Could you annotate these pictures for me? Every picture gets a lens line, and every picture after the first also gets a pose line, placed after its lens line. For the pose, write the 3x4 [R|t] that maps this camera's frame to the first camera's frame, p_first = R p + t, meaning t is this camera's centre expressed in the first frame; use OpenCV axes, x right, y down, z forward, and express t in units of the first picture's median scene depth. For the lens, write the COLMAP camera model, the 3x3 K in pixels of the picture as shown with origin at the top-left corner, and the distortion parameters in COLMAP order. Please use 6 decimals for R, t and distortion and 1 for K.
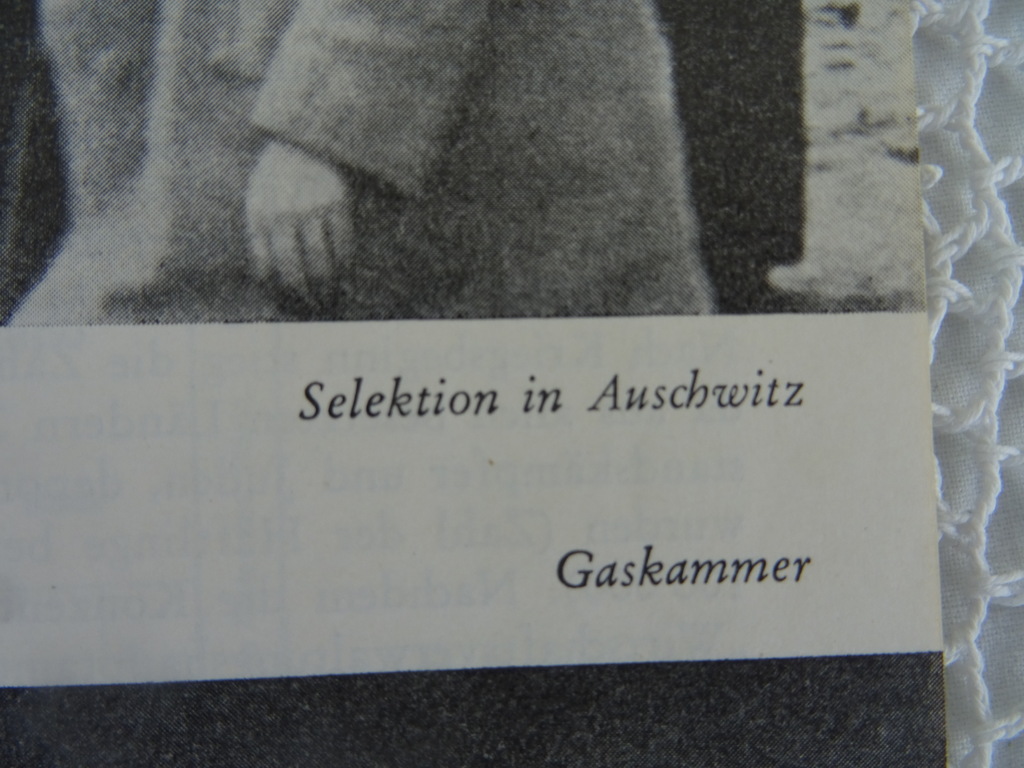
lens RADIAL K [[720.0, 0, 517.5], [0, 720.0, 383.5], [0, 0, 1]] dist [-0.000603, -0.011445]
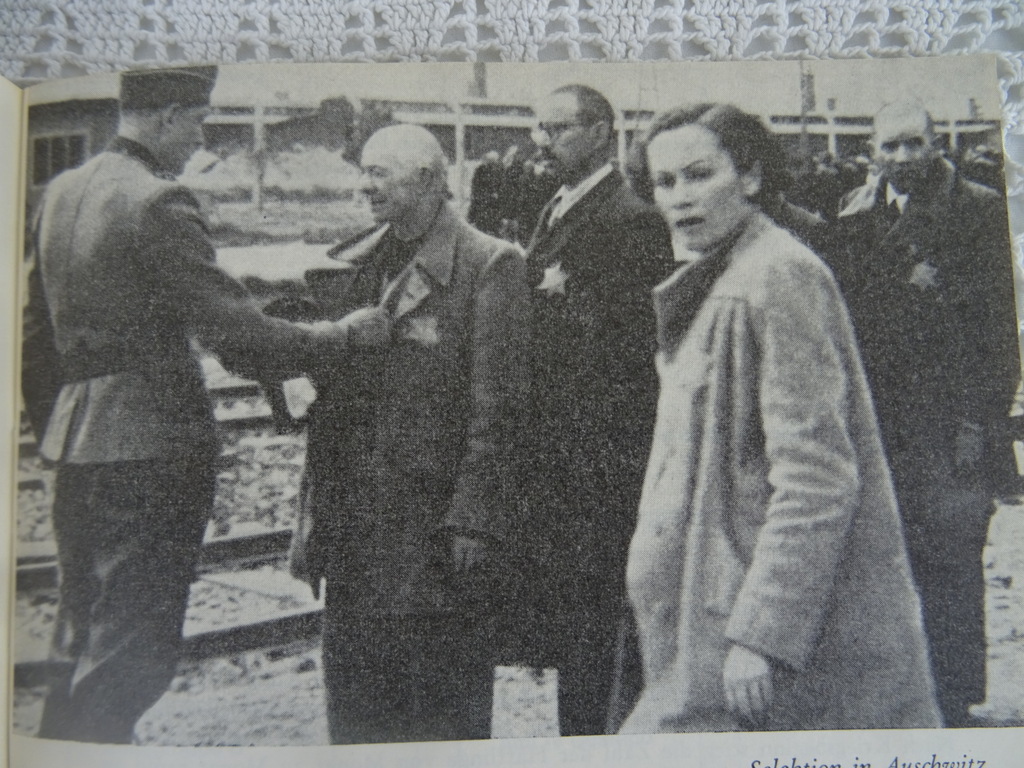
lens RADIAL K [[720.0, 0, 519.5], [0, 720.0, 394.3], [0, 0, 1]] dist [-0.000603, -0.011445]
pose [[0.999365, 0.007740, -0.034781, -0.903311], [-0.009109, 0.999184, -0.039357, -0.982100], [0.034448, 0.039649, 0.998620, -1.179671]]
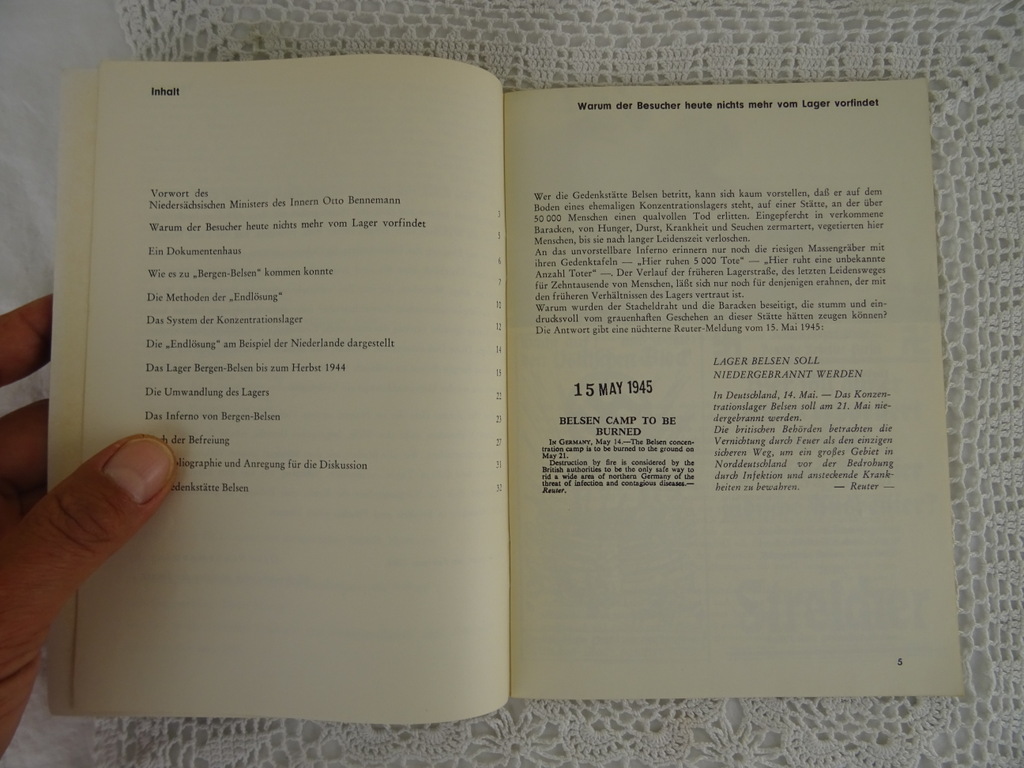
lens RADIAL K [[720.0, 0, 513.1], [0, 720.0, 379.2], [0, 0, 1]] dist [-0.000603, -0.011445]
pose [[0.996793, 0.053186, -0.059789, -2.090604], [-0.054858, 0.998138, -0.026668, 0.239271], [0.058259, 0.029862, 0.997855, -4.252280]]
